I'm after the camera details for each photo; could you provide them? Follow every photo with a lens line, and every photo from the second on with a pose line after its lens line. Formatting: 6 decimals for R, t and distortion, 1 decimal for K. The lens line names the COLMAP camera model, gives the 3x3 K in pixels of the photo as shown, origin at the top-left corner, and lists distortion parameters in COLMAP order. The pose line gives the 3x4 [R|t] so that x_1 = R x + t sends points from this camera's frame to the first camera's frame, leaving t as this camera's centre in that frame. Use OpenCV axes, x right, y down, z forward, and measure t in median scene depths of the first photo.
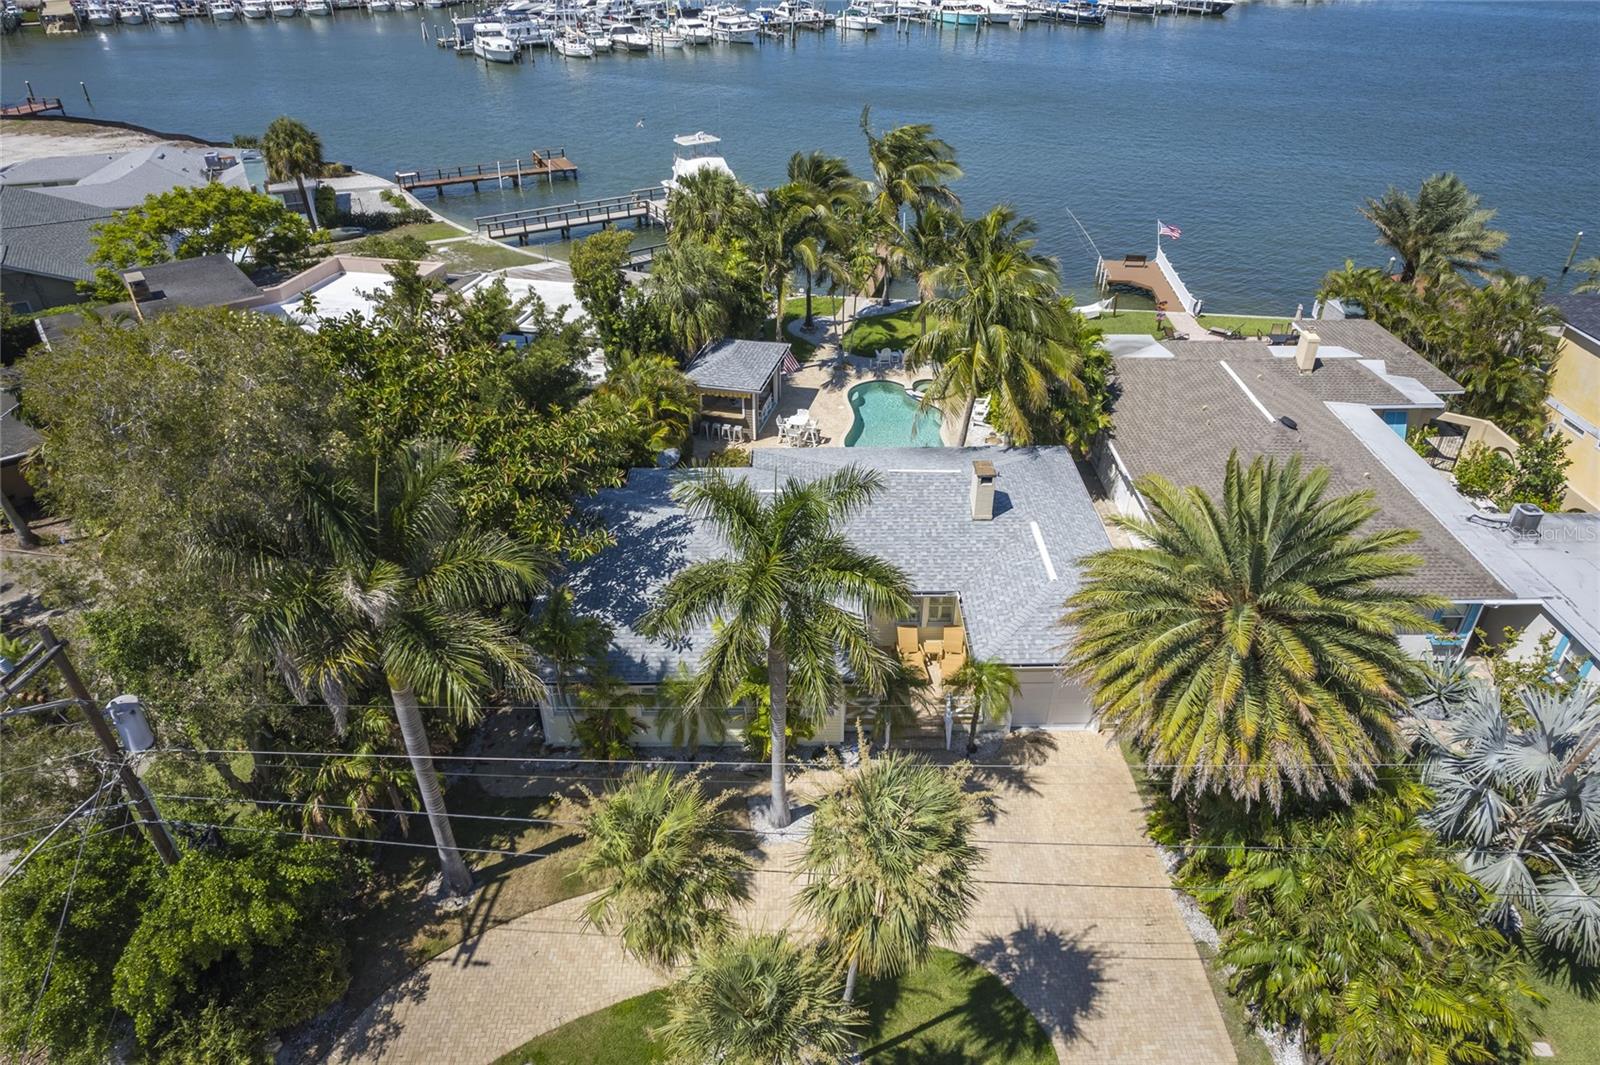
lens RADIAL K [[1028.4, 0, 805.6], [0, 1028.4, 532.2], [0, 0, 1]] dist [-0.064635, 0.055794]
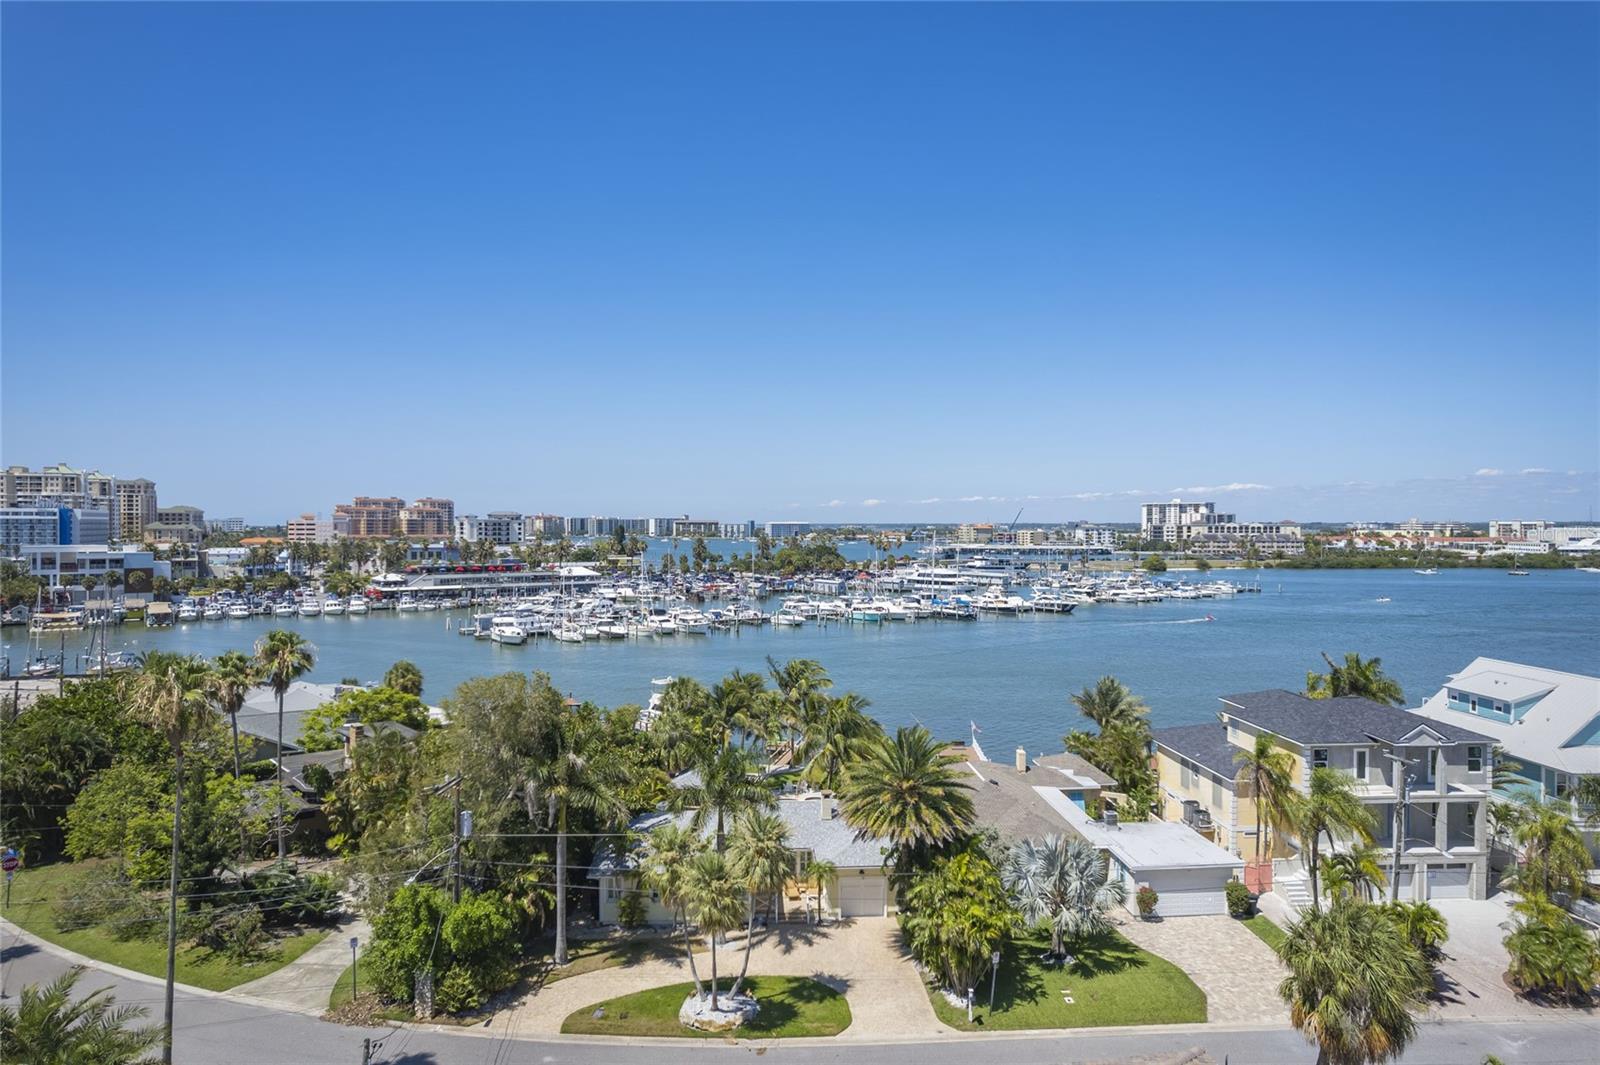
lens RADIAL K [[1028.4, 0, 801.1], [0, 1028.4, 540.4], [0, 0, 1]] dist [-0.064635, 0.055794]
pose [[0.998829, 0.001621, 0.048348, 0.014252], [0.024000, 0.851152, -0.524370, 0.273543], [-0.042002, 0.524917, 0.850117, -0.458874]]
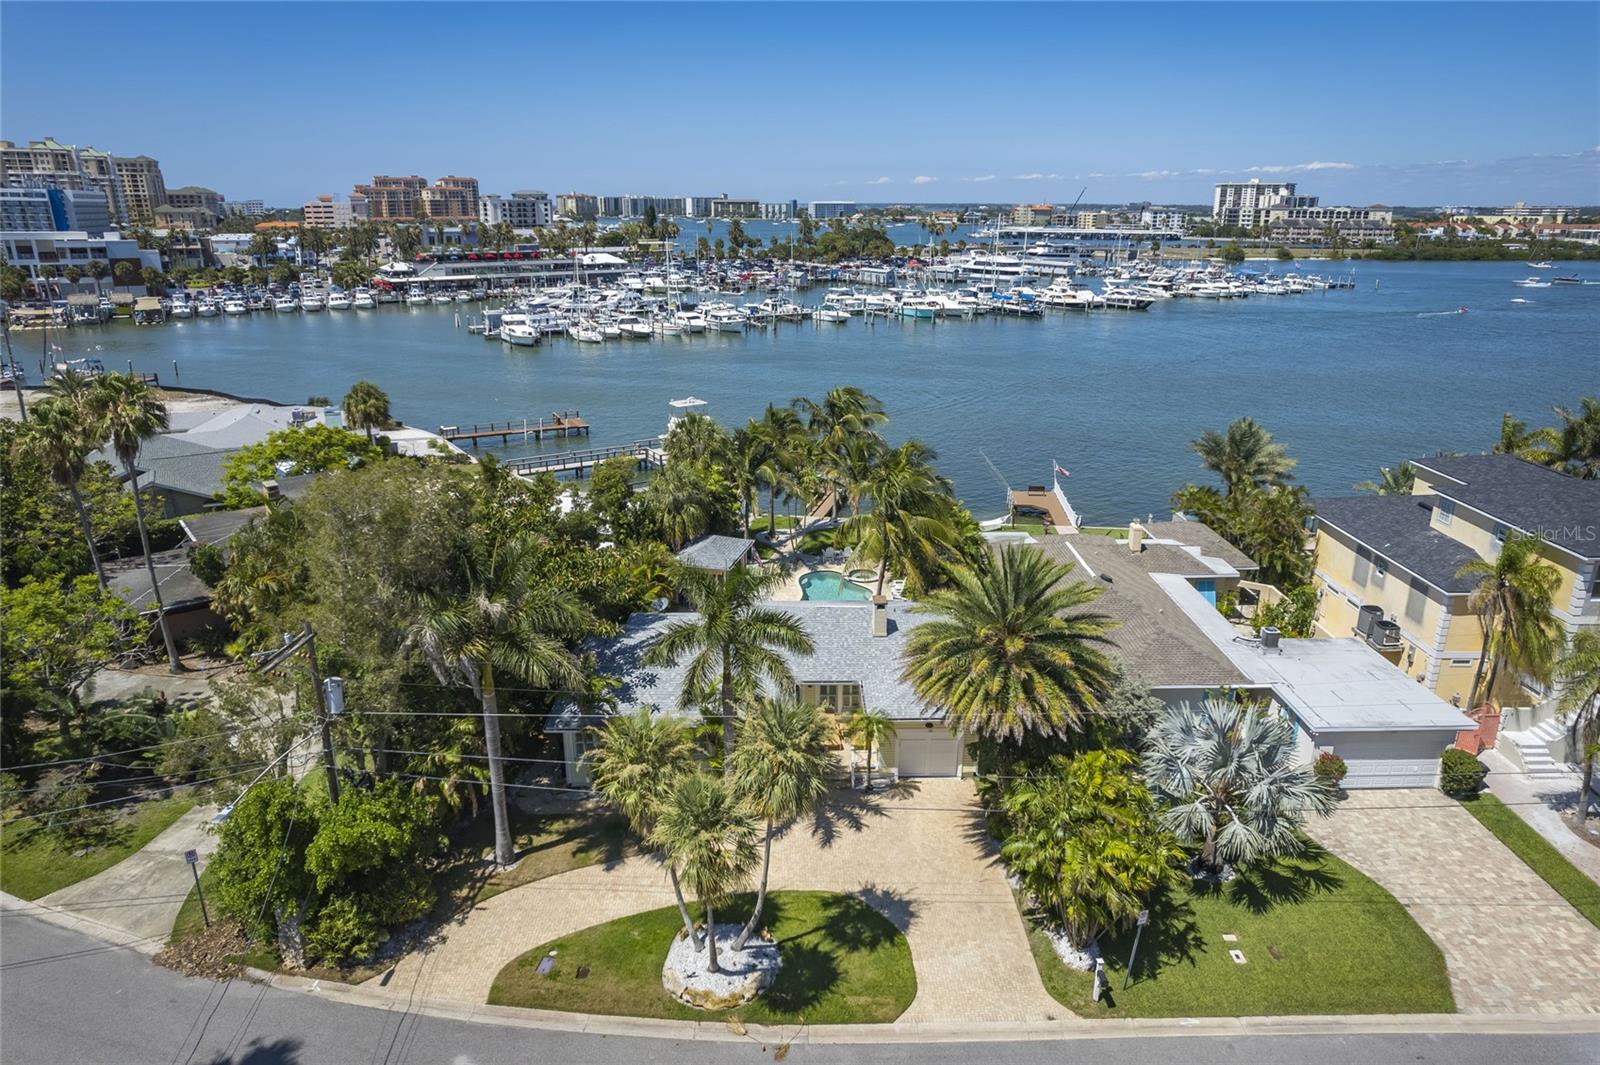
lens RADIAL K [[1028.4, 0, 805.0], [0, 1028.4, 533.4], [0, 0, 1]] dist [-0.064635, 0.055794]
pose [[0.999943, 0.000589, 0.010642, 0.026244], [0.002128, 0.967333, -0.253502, 0.103425], [-0.010444, 0.253510, 0.967276, -0.201738]]
